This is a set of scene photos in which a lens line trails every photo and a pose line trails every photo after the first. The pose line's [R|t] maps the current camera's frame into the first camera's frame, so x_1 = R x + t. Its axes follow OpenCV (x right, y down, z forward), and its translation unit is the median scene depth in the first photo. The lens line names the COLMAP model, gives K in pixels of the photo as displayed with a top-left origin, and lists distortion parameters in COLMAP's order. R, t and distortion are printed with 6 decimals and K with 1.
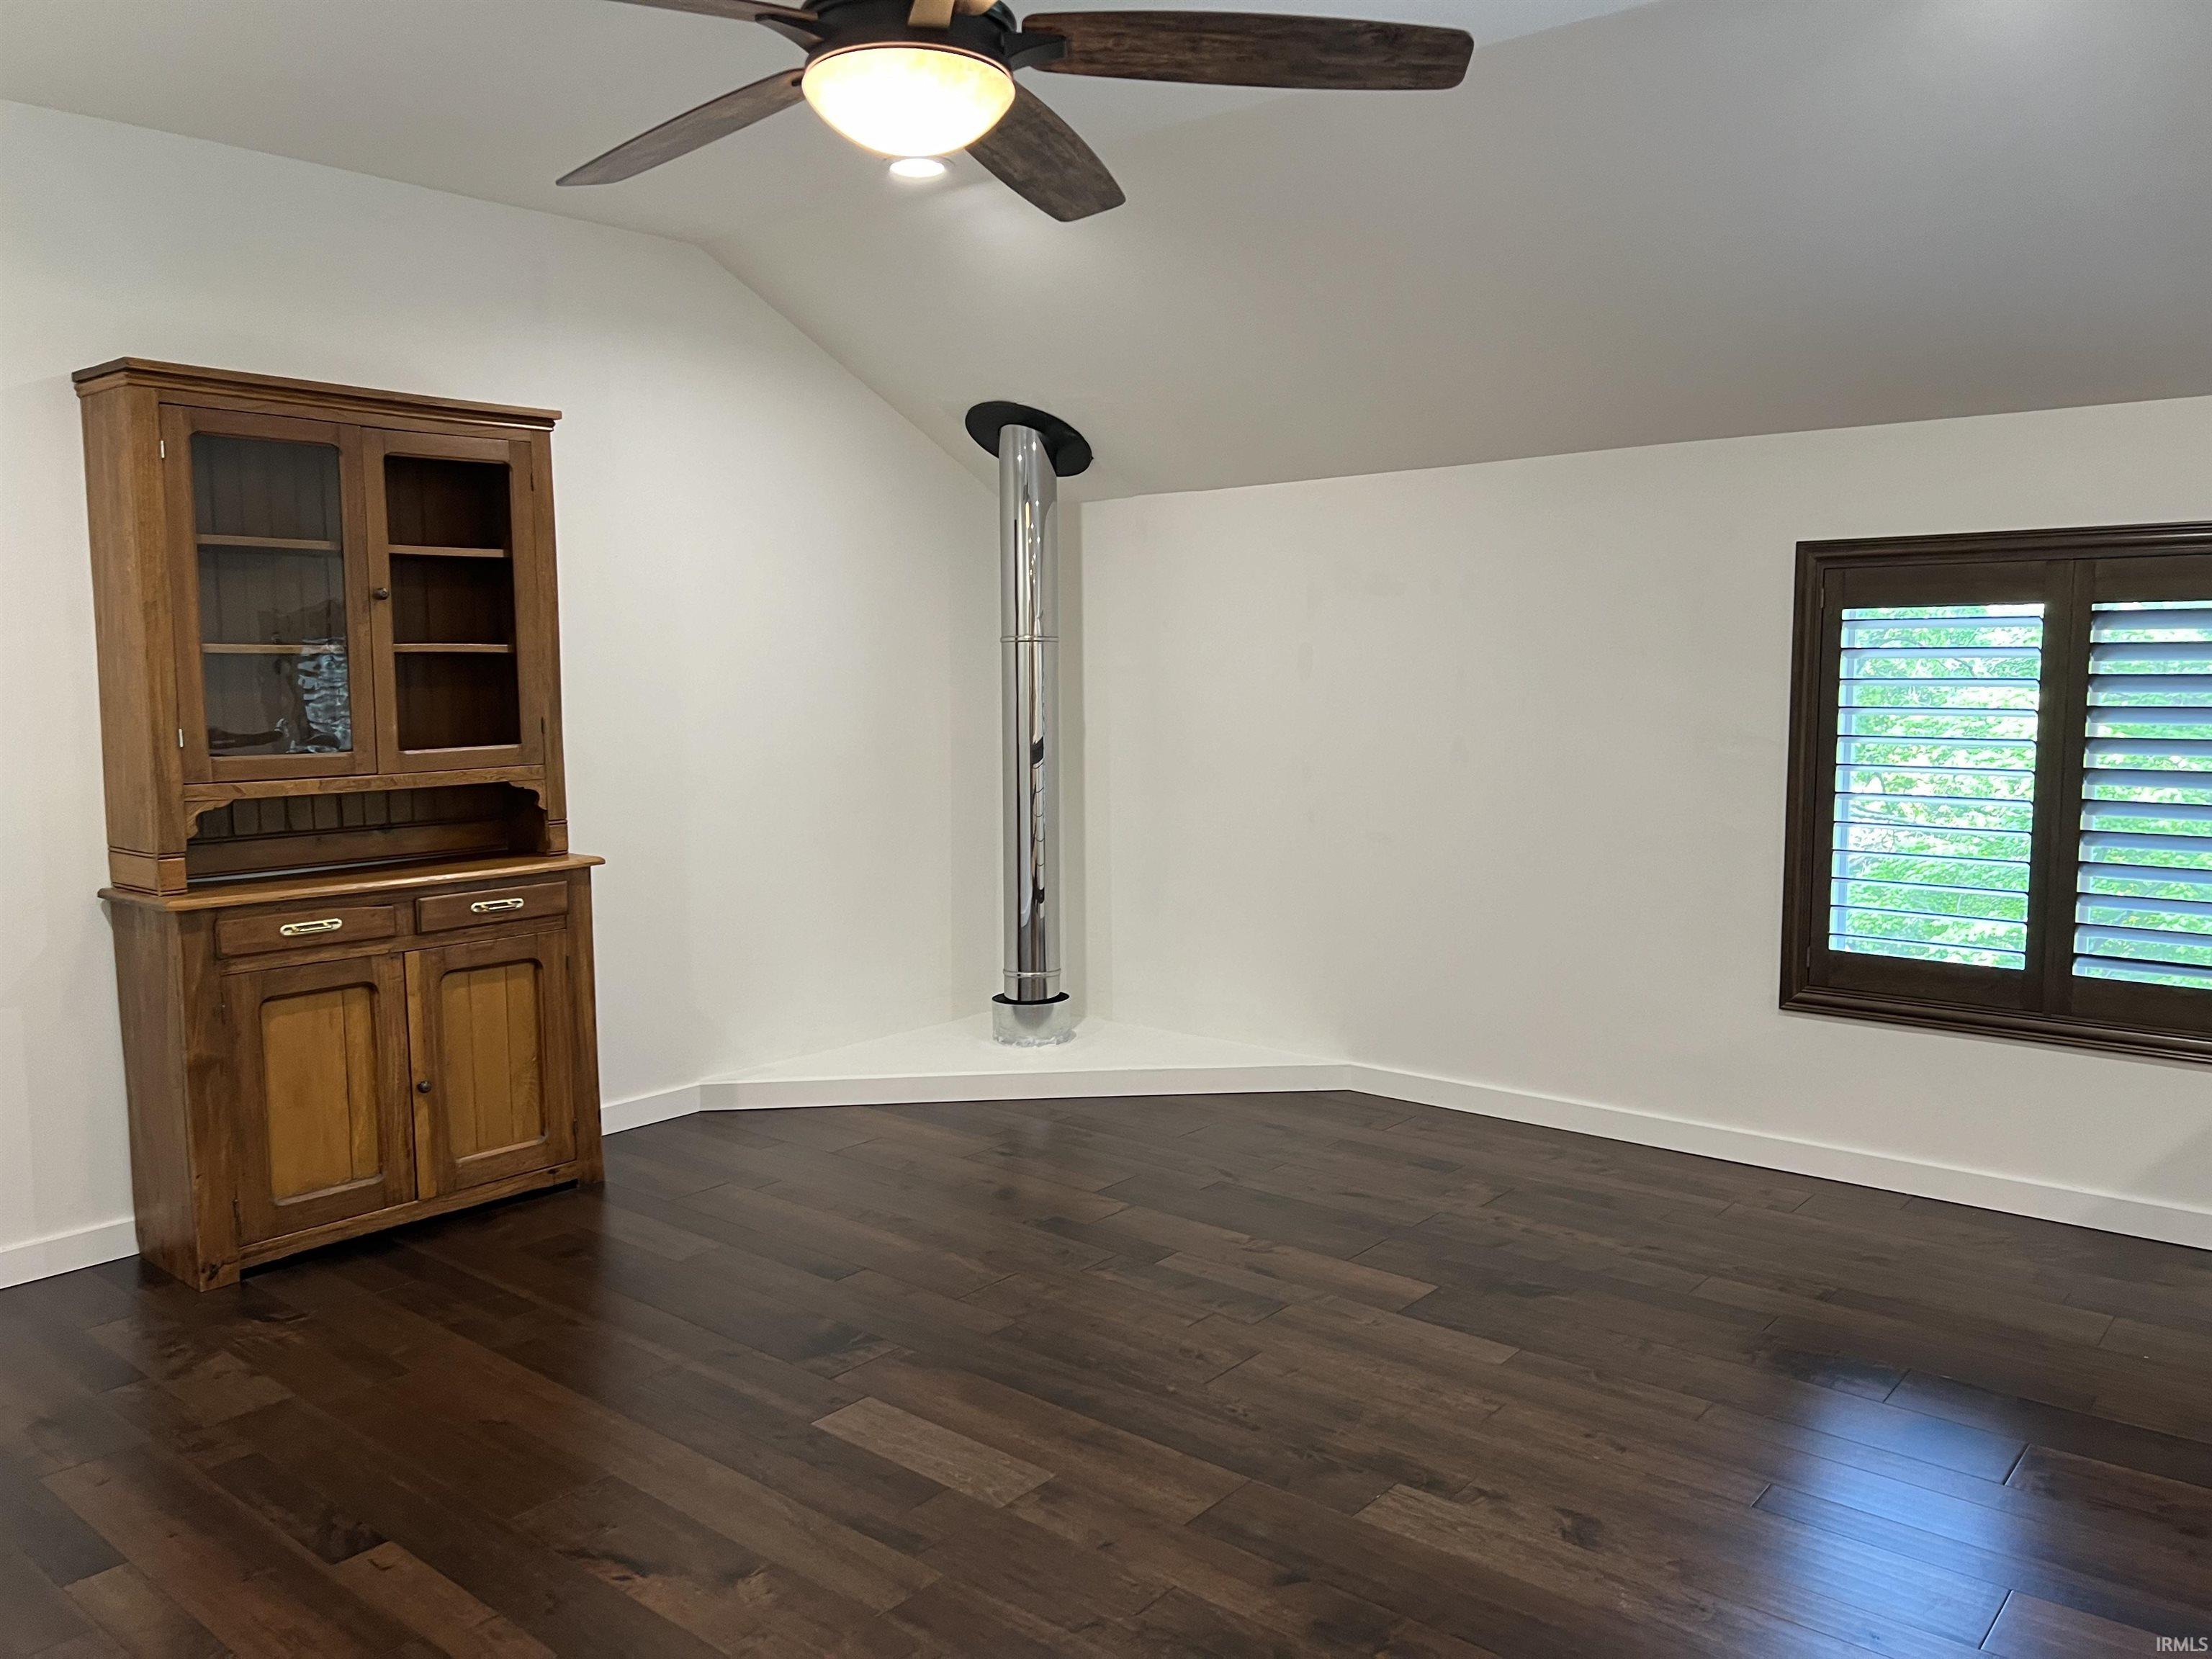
lens RADIAL K [[1667.9, 0, 1090.4], [0, 1667.9, 829.3], [0, 0, 1]] dist [0.043848, -0.049203]
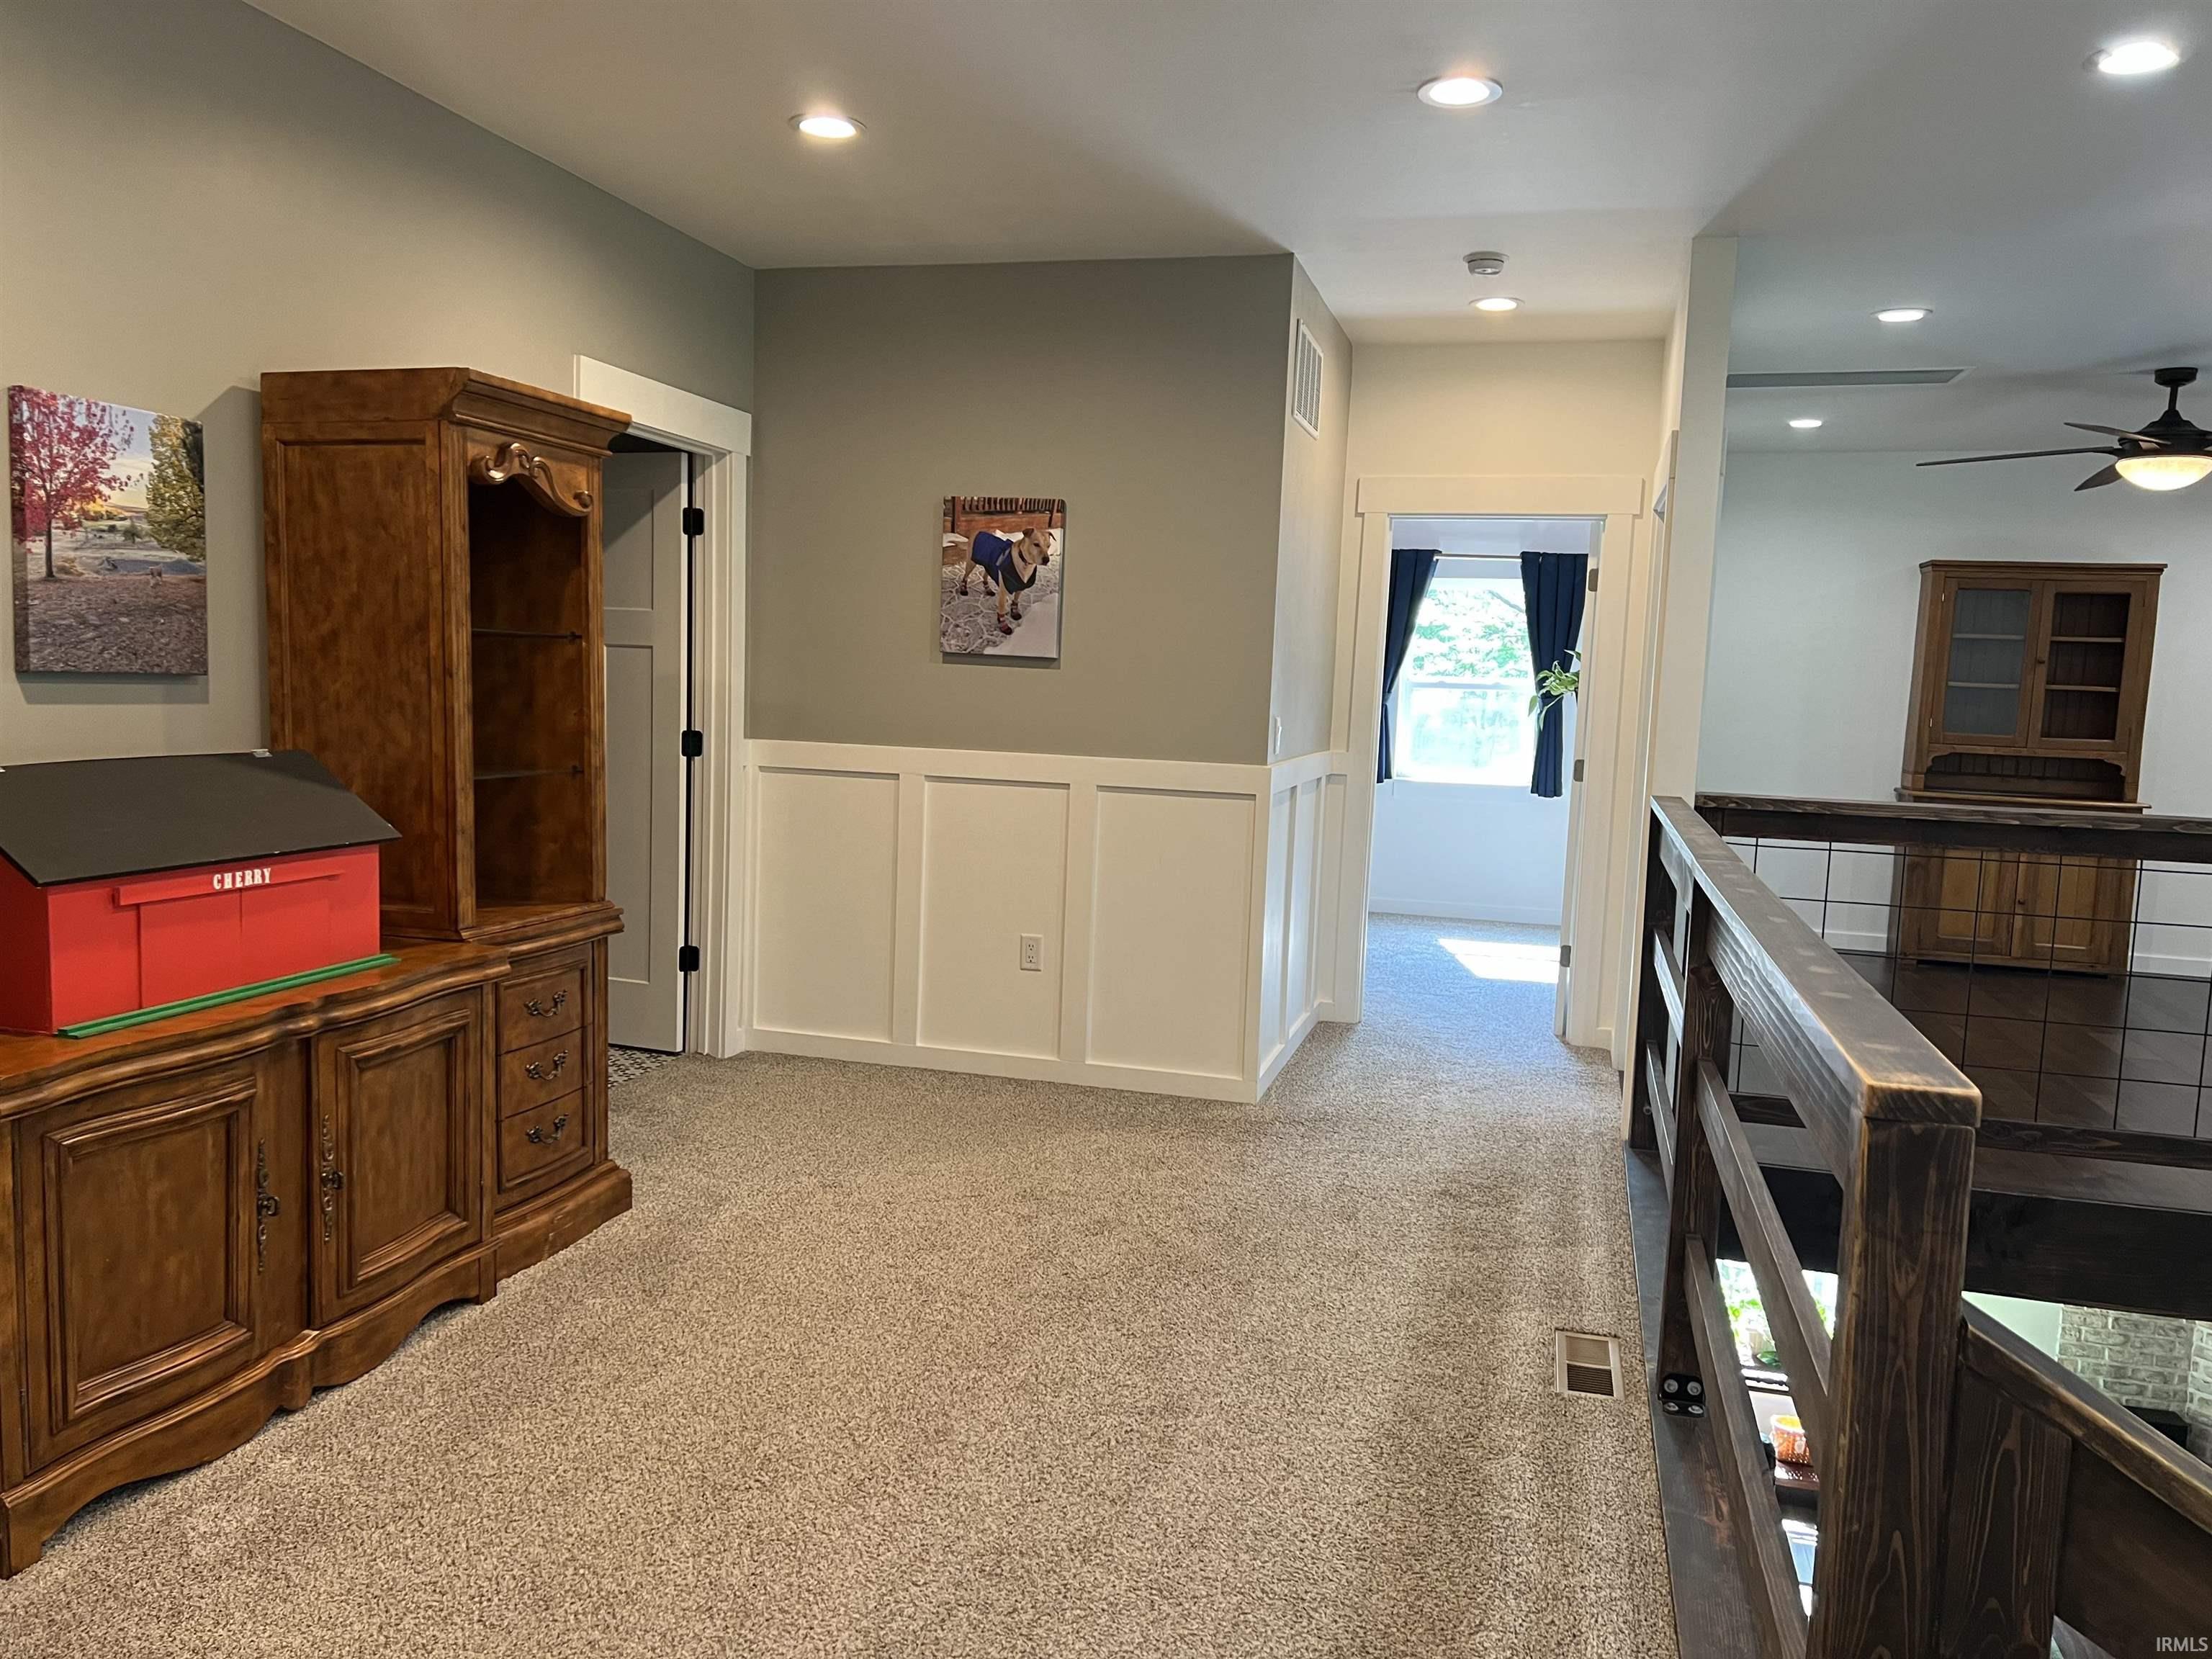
lens RADIAL K [[1667.9, 0, 1095.7], [0, 1667.9, 836.3], [0, 0, 1]] dist [0.043848, -0.049203]
pose [[0.421757, 0.116161, -0.899237, 0.951474], [-0.134458, 0.988807, 0.064668, 0.093289], [0.896684, 0.093635, 0.432655, -0.895353]]
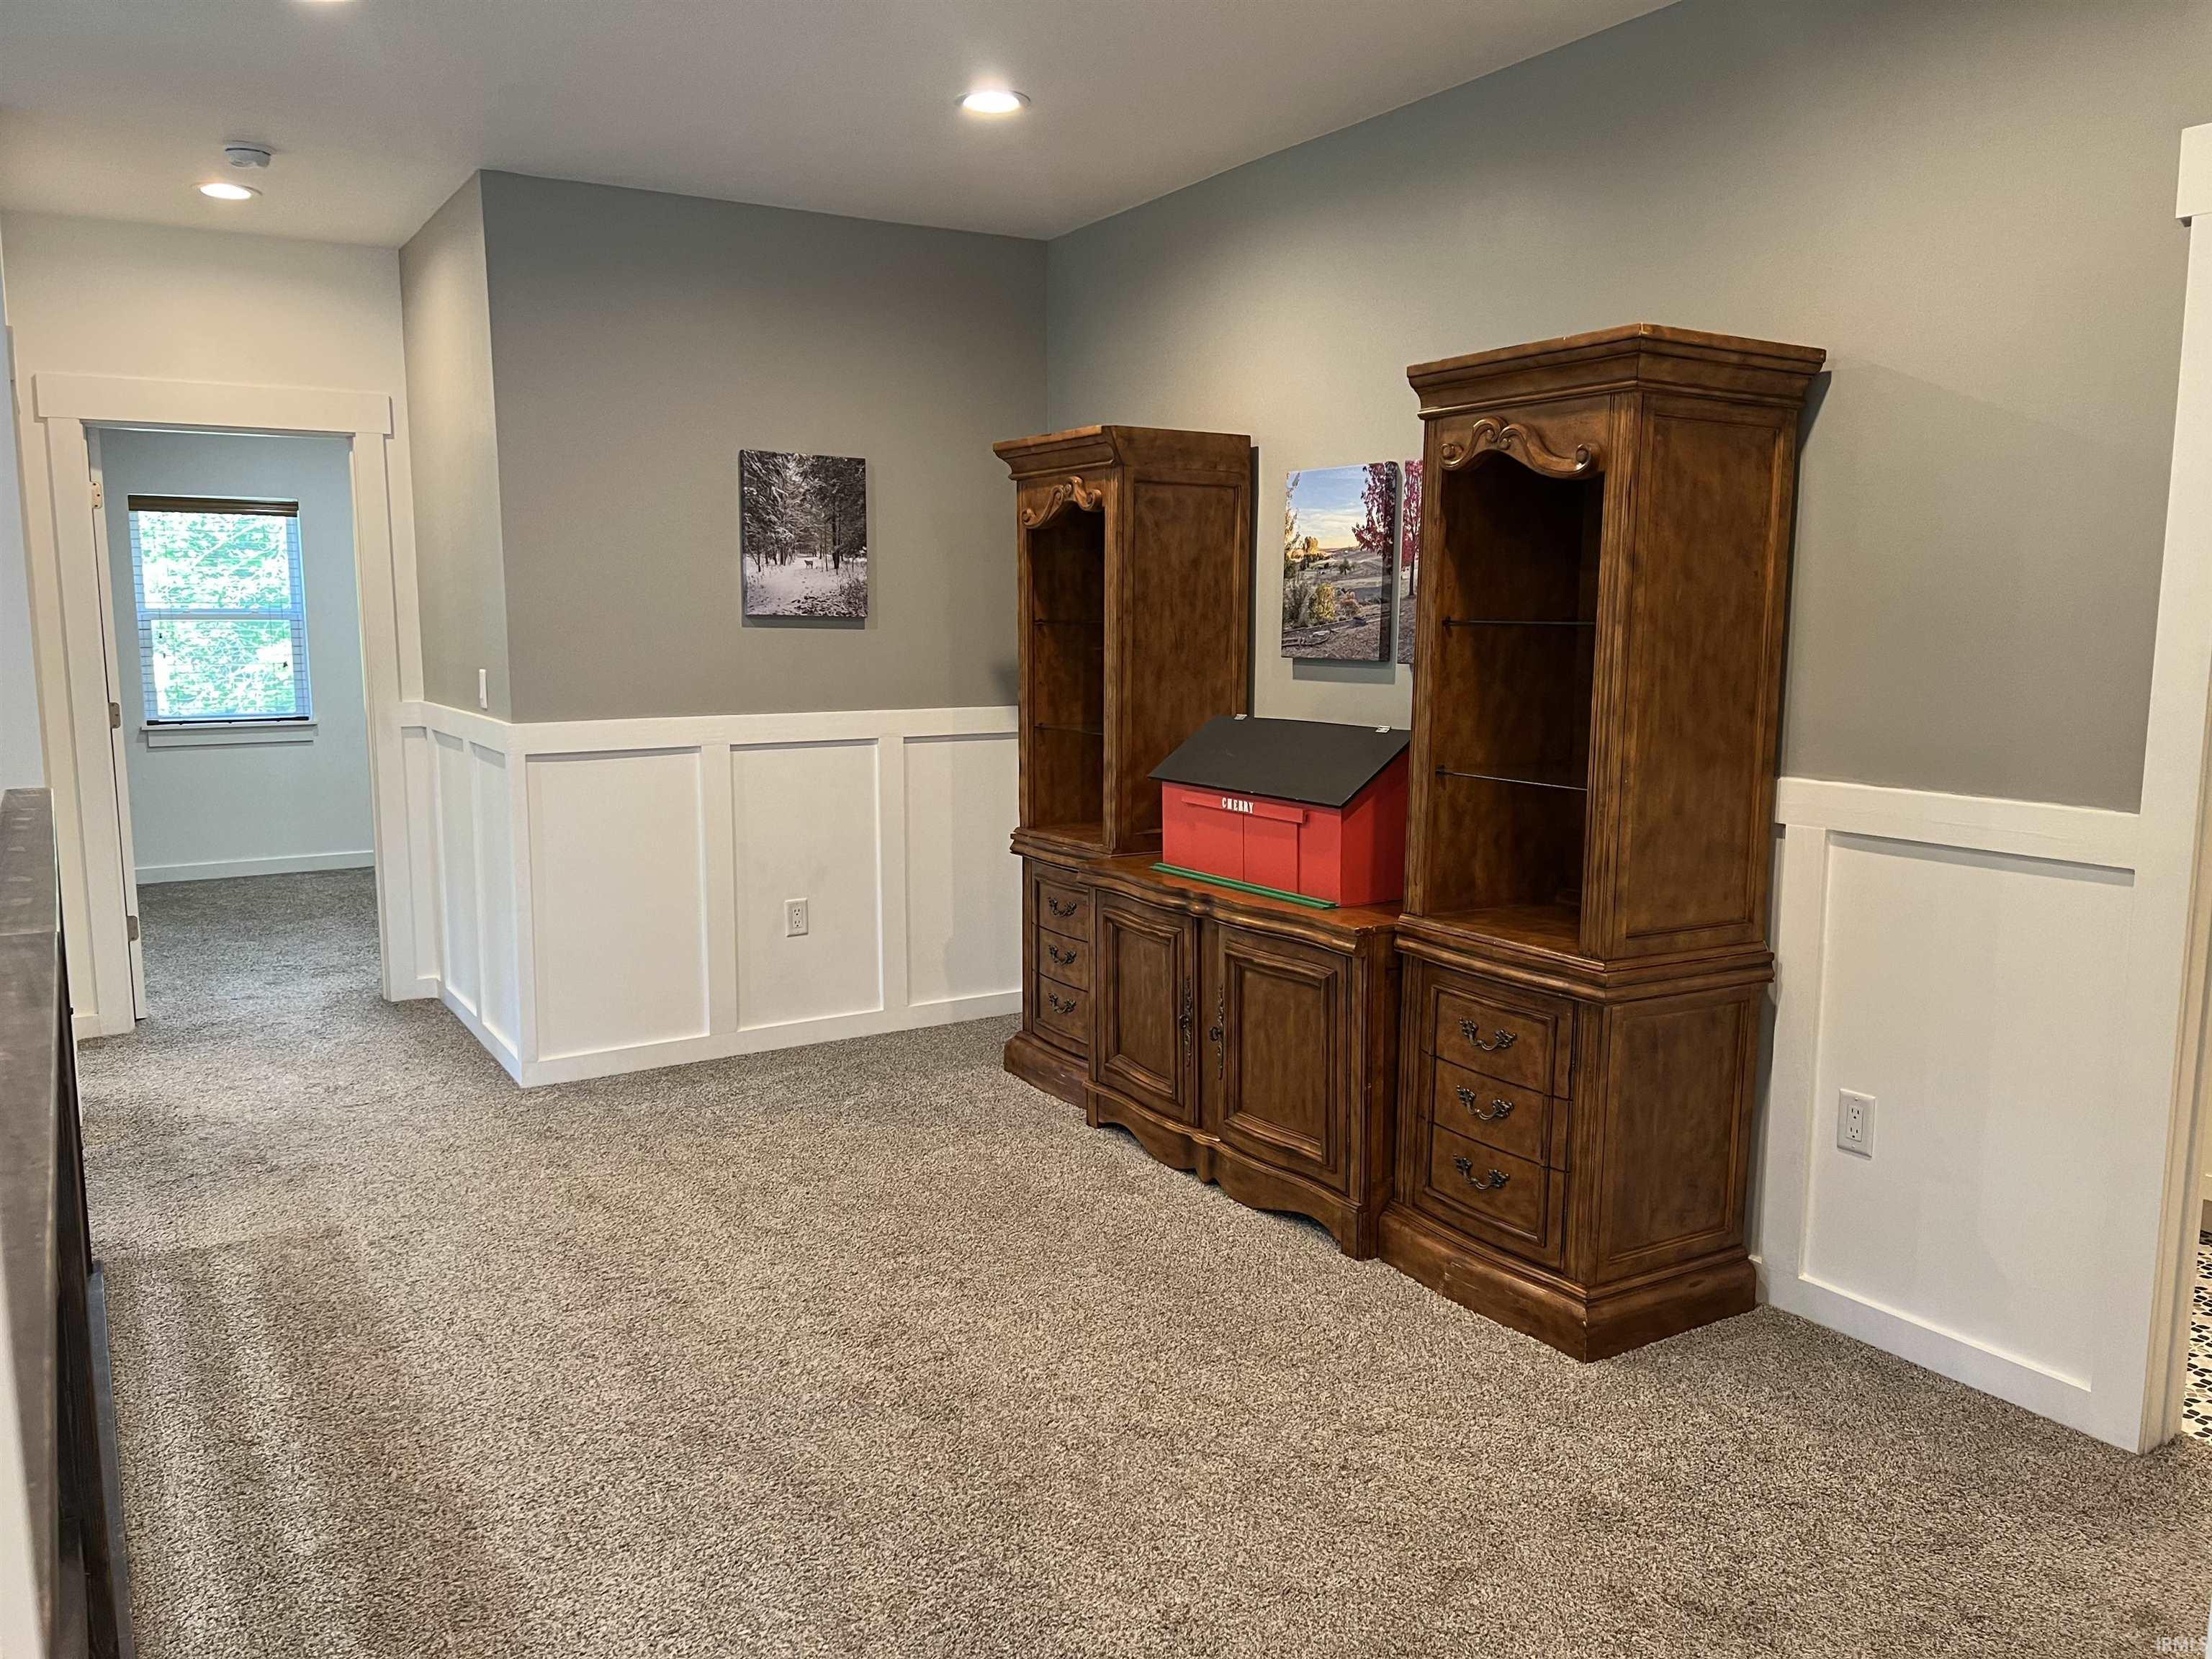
lens RADIAL K [[1667.9, 0, 1094.7], [0, 1667.9, 838.5], [0, 0, 1]] dist [0.043848, -0.049203]
pose [[-0.949198, -0.030584, 0.313189, -2.876212], [0.044406, 0.972288, 0.229530, -0.290649], [-0.311530, 0.231776, -0.921536, 2.632943]]
